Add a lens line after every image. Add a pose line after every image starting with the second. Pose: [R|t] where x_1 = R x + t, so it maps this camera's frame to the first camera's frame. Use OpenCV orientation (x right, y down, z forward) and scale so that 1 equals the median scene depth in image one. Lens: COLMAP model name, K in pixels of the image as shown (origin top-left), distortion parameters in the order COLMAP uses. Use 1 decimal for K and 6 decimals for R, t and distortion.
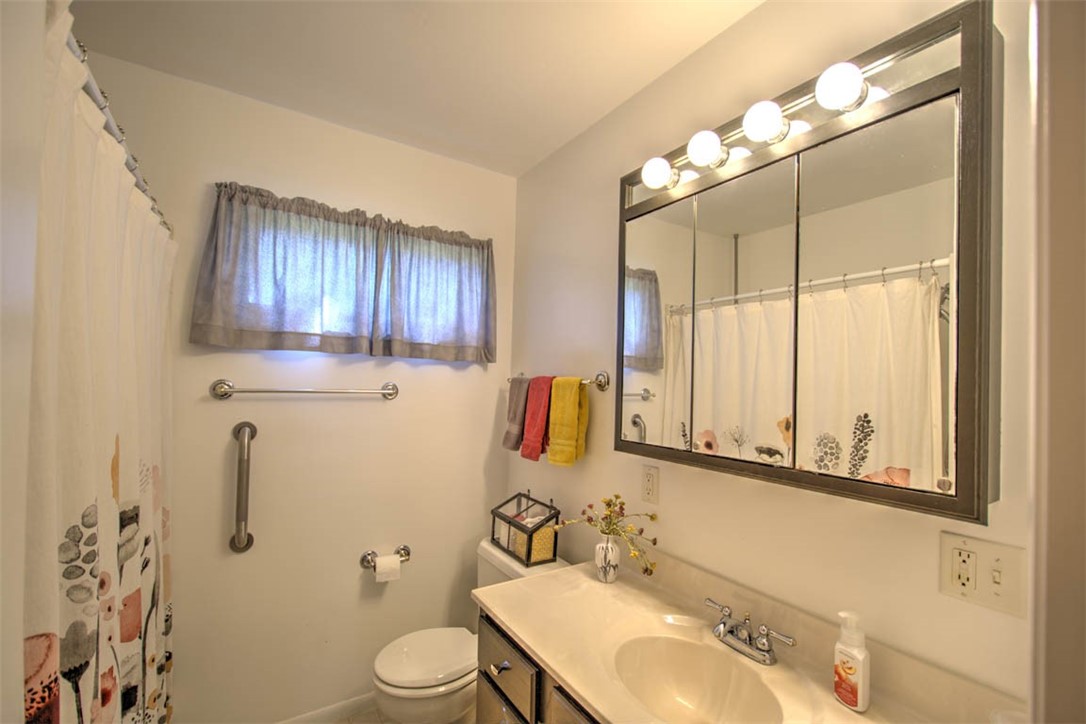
lens RADIAL K [[467.8, 0, 543.7], [0, 467.8, 367.1], [0, 0, 1]] dist [0.002000, -0.000394]
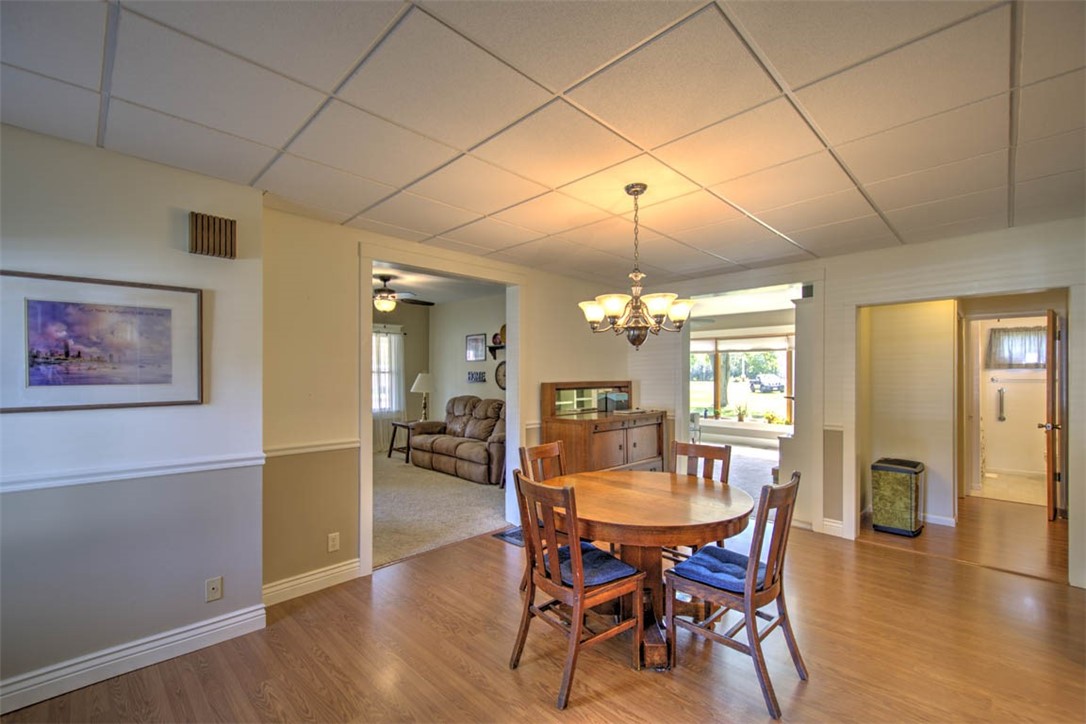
lens RADIAL K [[467.8, 0, 538.2], [0, 467.8, 373.4], [0, 0, 1]] dist [0.002000, -0.000394]
pose [[0.202043, -0.016921, -0.979231, 2.390828], [0.024183, 0.999632, -0.012284, -0.042274], [0.979078, -0.021199, 0.202378, -3.540749]]
